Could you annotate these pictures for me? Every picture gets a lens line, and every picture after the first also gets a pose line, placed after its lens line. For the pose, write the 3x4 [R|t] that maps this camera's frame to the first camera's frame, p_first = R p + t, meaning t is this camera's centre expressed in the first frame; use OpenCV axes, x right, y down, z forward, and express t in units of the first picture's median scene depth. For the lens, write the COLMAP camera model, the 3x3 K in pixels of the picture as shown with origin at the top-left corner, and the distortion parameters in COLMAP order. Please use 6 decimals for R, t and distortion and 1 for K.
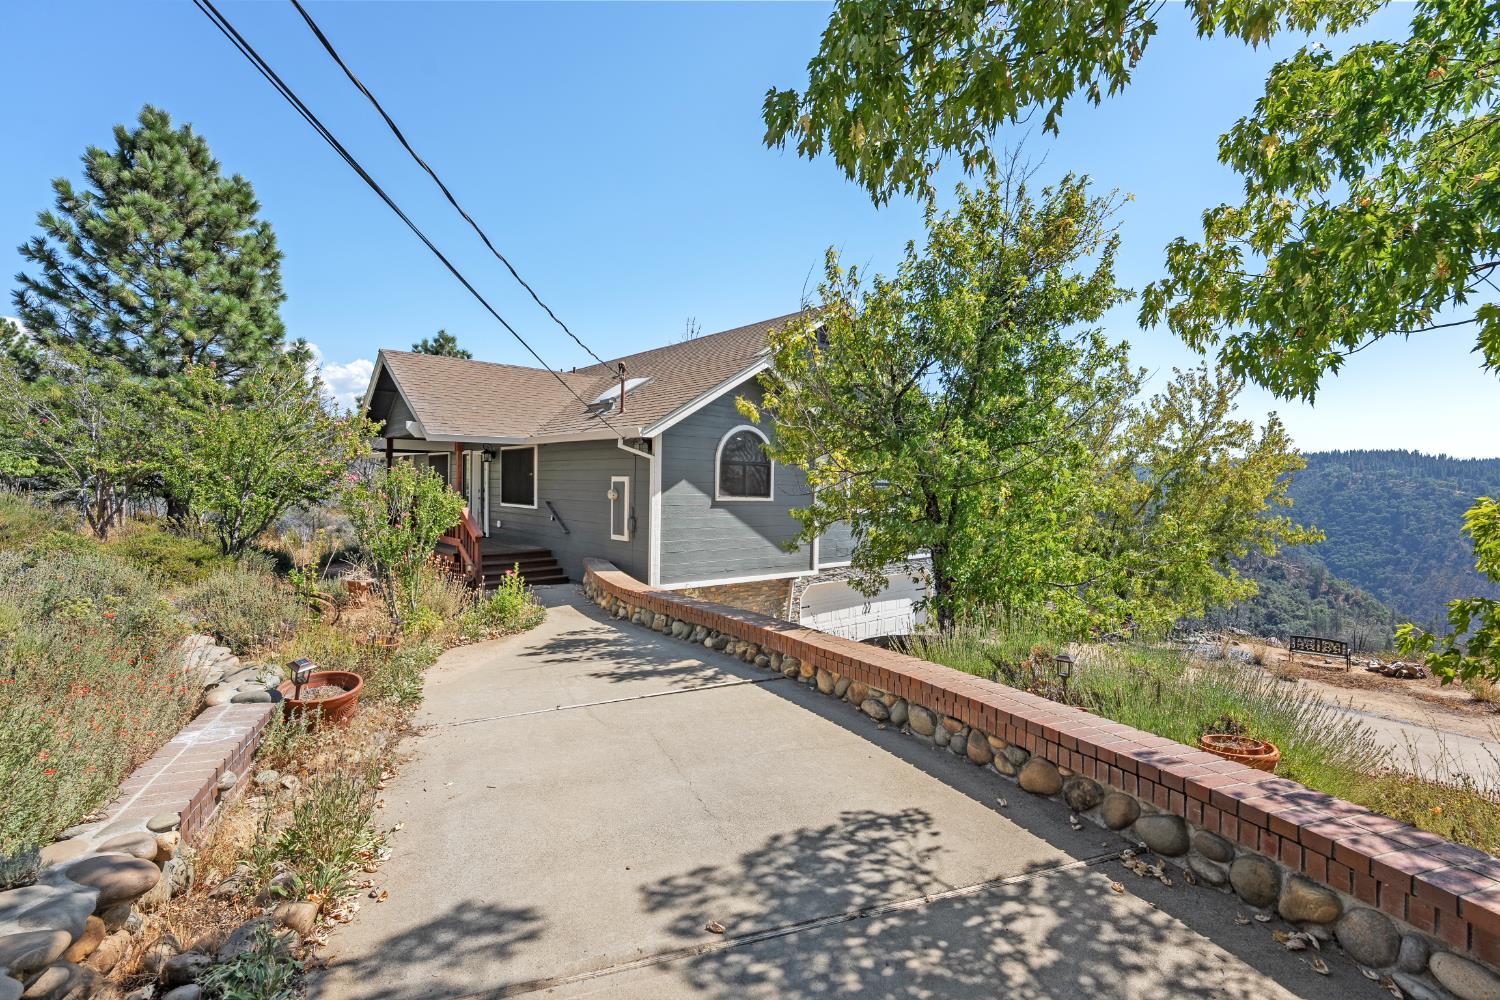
lens RADIAL K [[673.9, 0, 755.9], [0, 673.9, 495.4], [0, 0, 1]] dist [-0.001932, -0.000080]
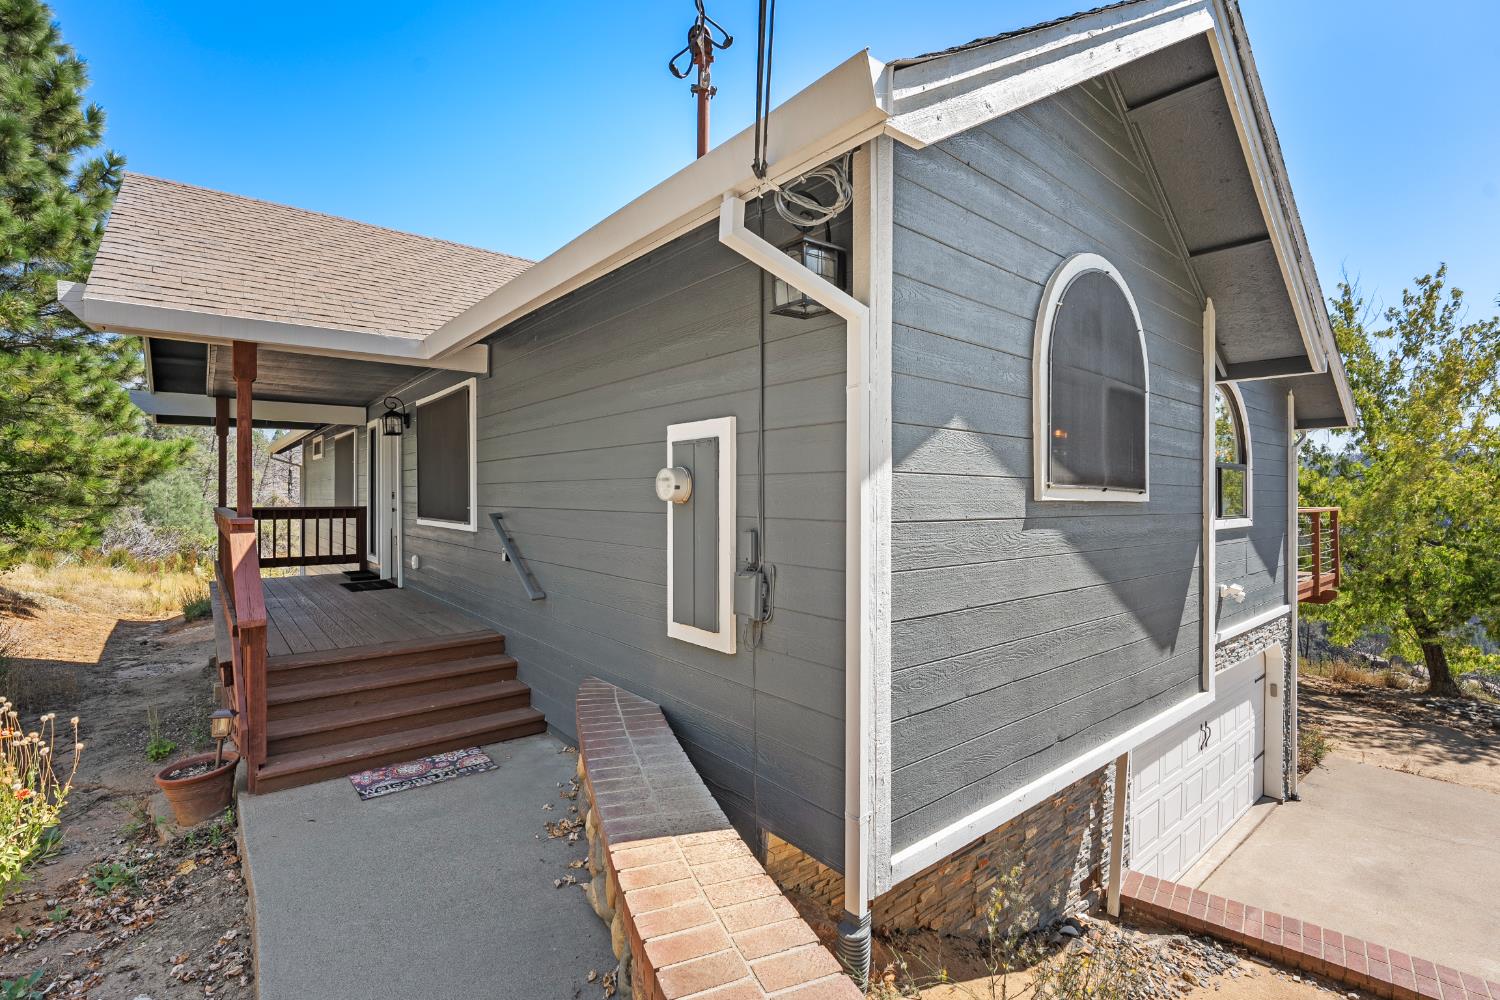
lens RADIAL K [[673.9, 0, 755.9], [0, 673.9, 495.4], [0, 0, 1]] dist [-0.001932, -0.000080]
pose [[0.999262, -0.014230, -0.035684, -0.167235], [0.013622, 0.999759, -0.017227, 0.008619], [0.035921, 0.016728, 0.999215, 0.715071]]
